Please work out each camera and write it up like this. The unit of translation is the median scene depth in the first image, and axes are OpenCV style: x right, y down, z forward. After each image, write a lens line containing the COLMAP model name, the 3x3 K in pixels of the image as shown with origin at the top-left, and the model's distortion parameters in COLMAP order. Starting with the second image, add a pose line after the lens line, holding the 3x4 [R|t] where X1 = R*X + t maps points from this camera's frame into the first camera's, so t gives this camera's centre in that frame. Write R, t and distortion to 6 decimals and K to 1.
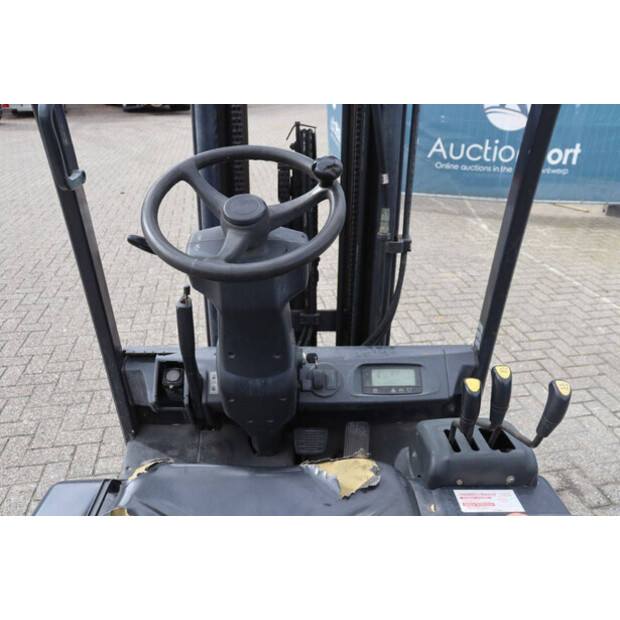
lens RADIAL K [[541.6, 0, 299.3], [0, 541.6, 303.3], [0, 0, 1]] dist [-0.185061, 0.167502]
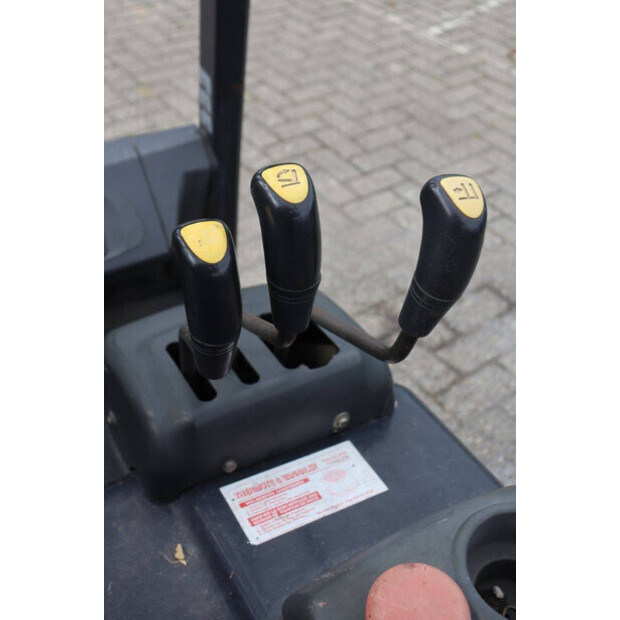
lens RADIAL K [[752.7, 0, 307.9], [0, 752.7, 323.5], [0, 0, 1]] dist [0.020010, 0.050255]
pose [[0.888481, -0.278445, 0.364788, 0.129409], [0.153651, 0.929510, 0.335266, 0.035941], [-0.432427, -0.241827, 0.868635, 0.359872]]
